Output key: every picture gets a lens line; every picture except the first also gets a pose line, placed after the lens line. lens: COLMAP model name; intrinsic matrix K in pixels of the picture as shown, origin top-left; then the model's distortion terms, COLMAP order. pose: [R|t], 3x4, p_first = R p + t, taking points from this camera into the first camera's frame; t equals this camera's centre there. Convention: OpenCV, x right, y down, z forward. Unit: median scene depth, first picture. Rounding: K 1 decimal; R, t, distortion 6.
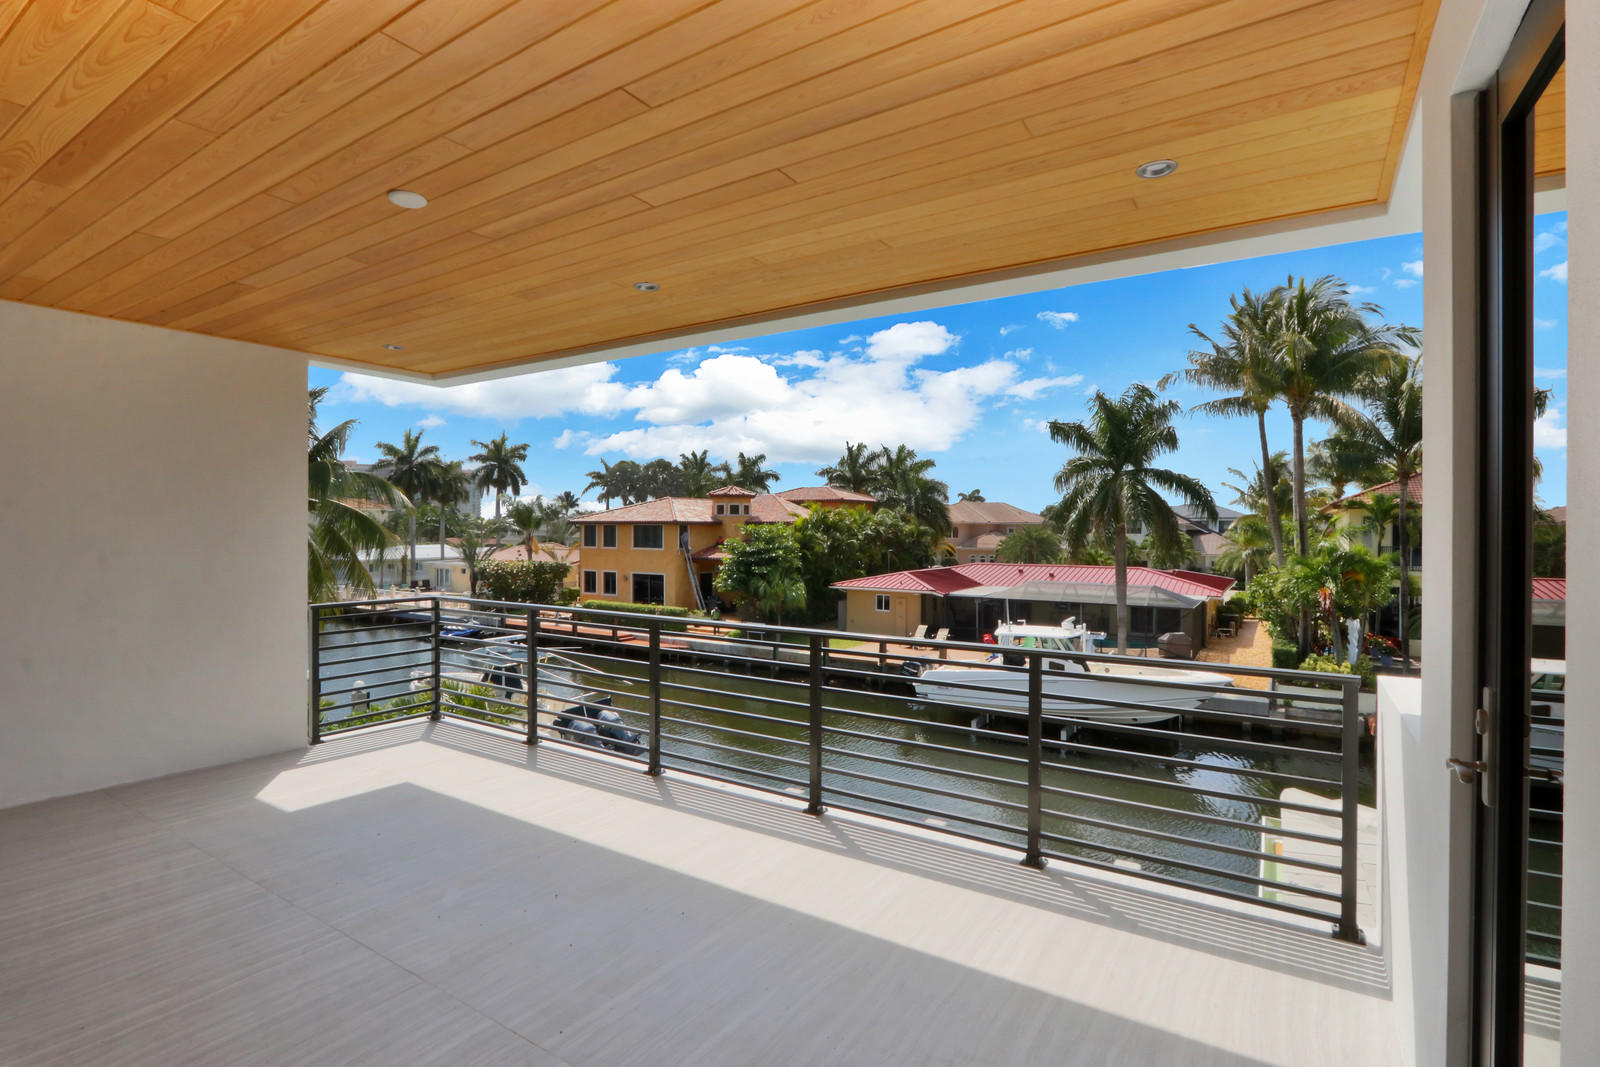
lens RADIAL K [[752.5, 0, 796.2], [0, 752.5, 542.5], [0, 0, 1]] dist [-0.011389, 0.000767]
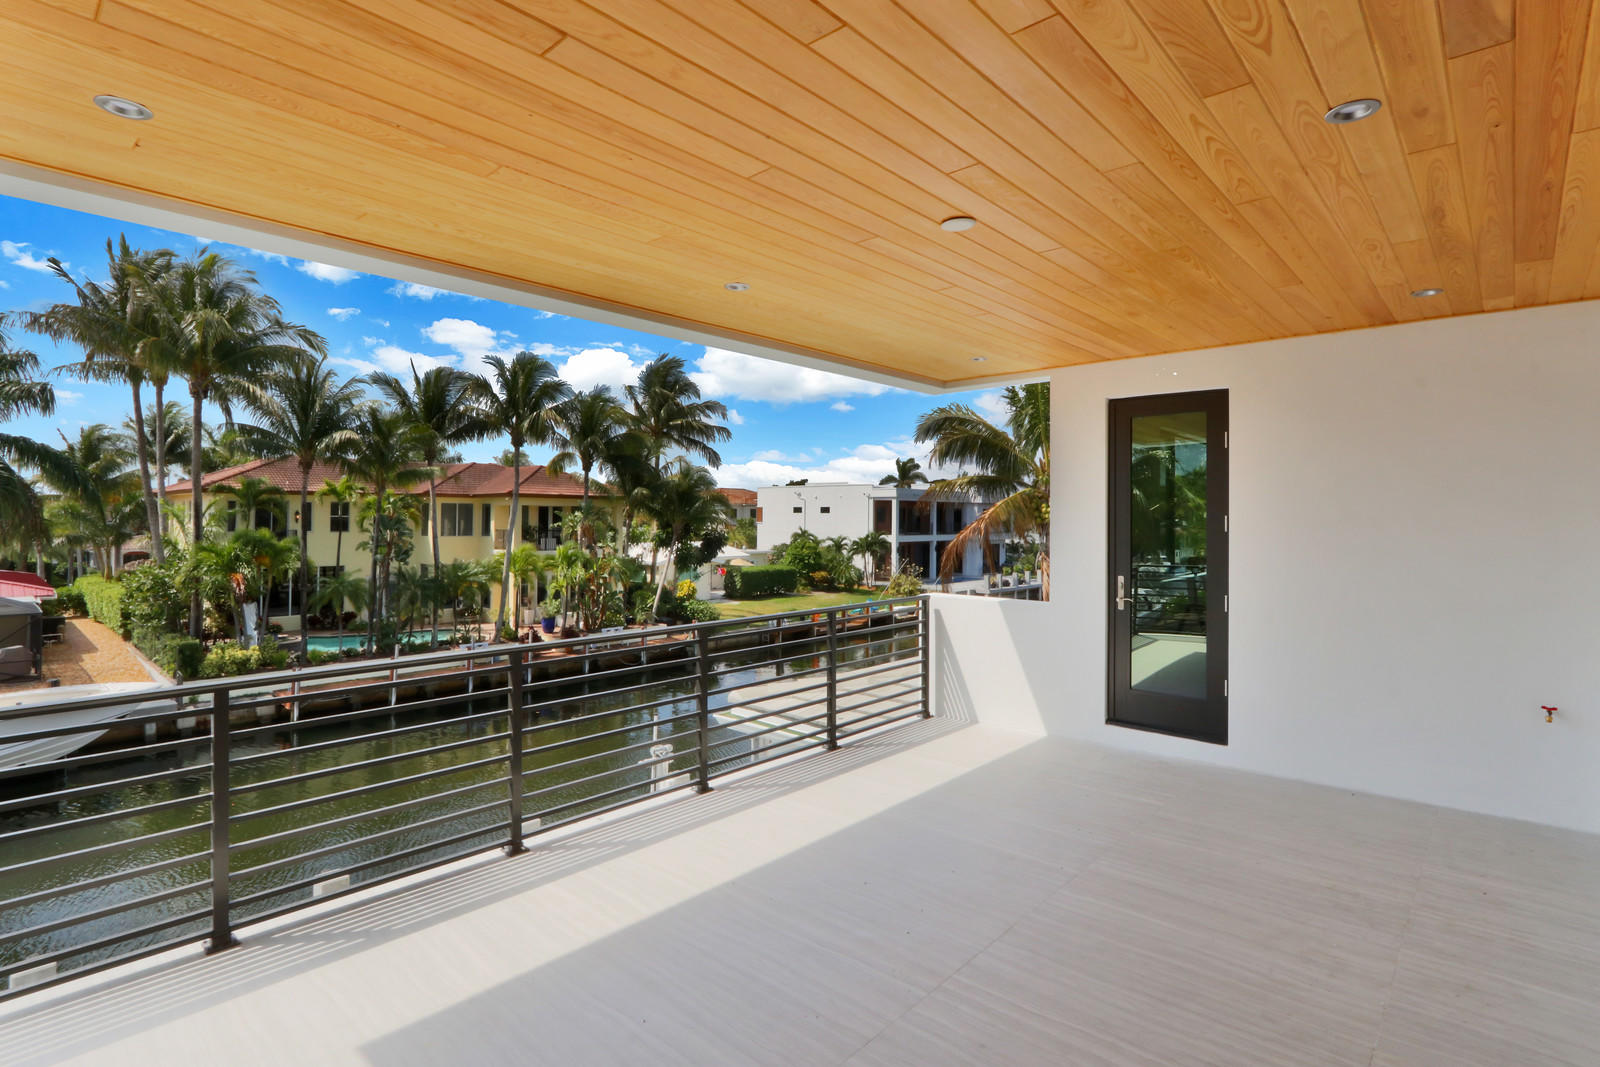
lens RADIAL K [[752.5, 0, 797.9], [0, 752.5, 520.2], [0, 0, 1]] dist [-0.011389, 0.000767]
pose [[0.193623, -0.002123, 0.981074, -1.088135], [0.008724, 0.999962, 0.000442, -0.034179], [-0.981037, 0.008473, 0.193634, 0.697668]]
